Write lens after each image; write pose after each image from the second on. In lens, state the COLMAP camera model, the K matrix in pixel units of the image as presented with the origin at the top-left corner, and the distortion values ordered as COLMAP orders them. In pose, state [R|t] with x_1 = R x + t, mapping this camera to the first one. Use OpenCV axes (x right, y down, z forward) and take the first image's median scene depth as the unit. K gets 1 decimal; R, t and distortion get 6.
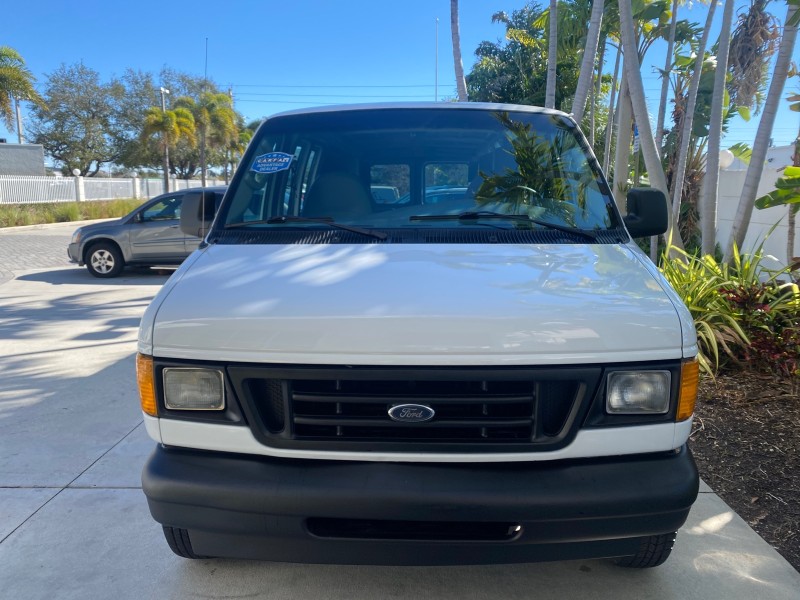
lens RADIAL K [[616.1, 0, 399.9], [0, 616.1, 292.3], [0, 0, 1]] dist [0.006449, -0.003038]
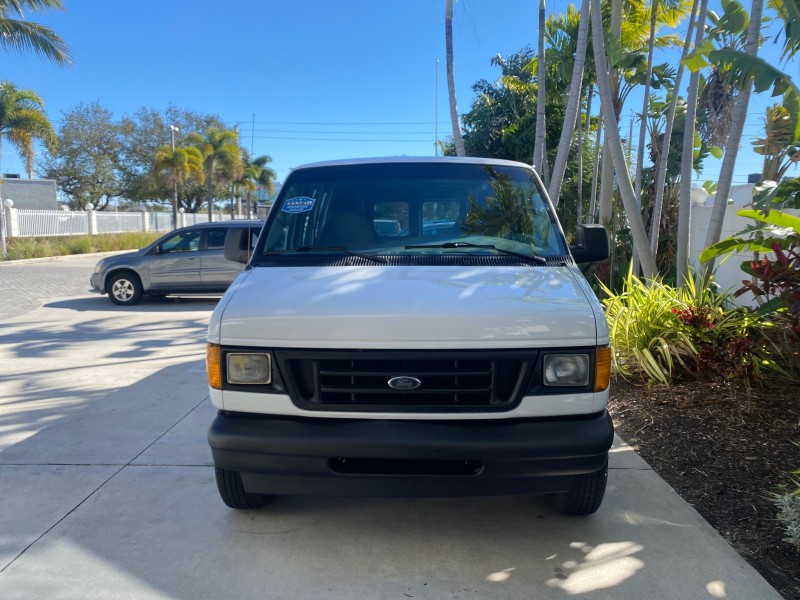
lens RADIAL K [[616.1, 0, 399.9], [0, 616.1, 292.3], [0, 0, 1]] dist [0.006449, -0.003038]
pose [[0.999998, 0.000406, -0.002187, 0.004505], [-0.000521, 0.998605, -0.052792, 0.024706], [0.002163, 0.052793, 0.998603, -0.169433]]
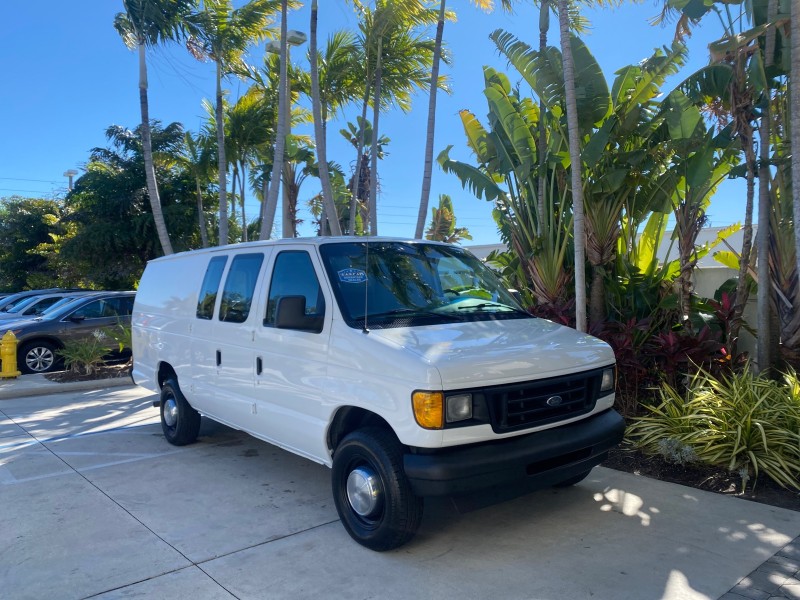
lens RADIAL K [[616.1, 0, 399.9], [0, 616.1, 292.3], [0, 0, 1]] dist [0.006449, -0.003038]
pose [[0.748015, -0.008252, 0.663631, -0.676316], [0.117551, 0.985761, -0.120240, 0.011401], [-0.653189, 0.167951, 0.738334, -0.089810]]
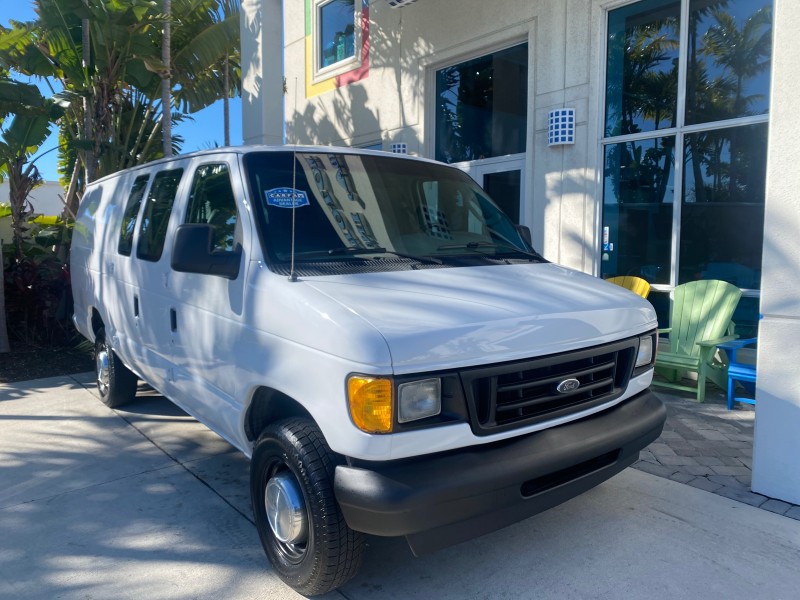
lens RADIAL K [[616.1, 0, 399.9], [0, 616.1, 292.3], [0, 0, 1]] dist [0.006449, -0.003038]
pose [[0.765855, -0.056154, 0.640557, -0.451119], [0.096612, 0.994920, -0.028292, -0.003456], [-0.635714, 0.083553, 0.767390, 0.066343]]
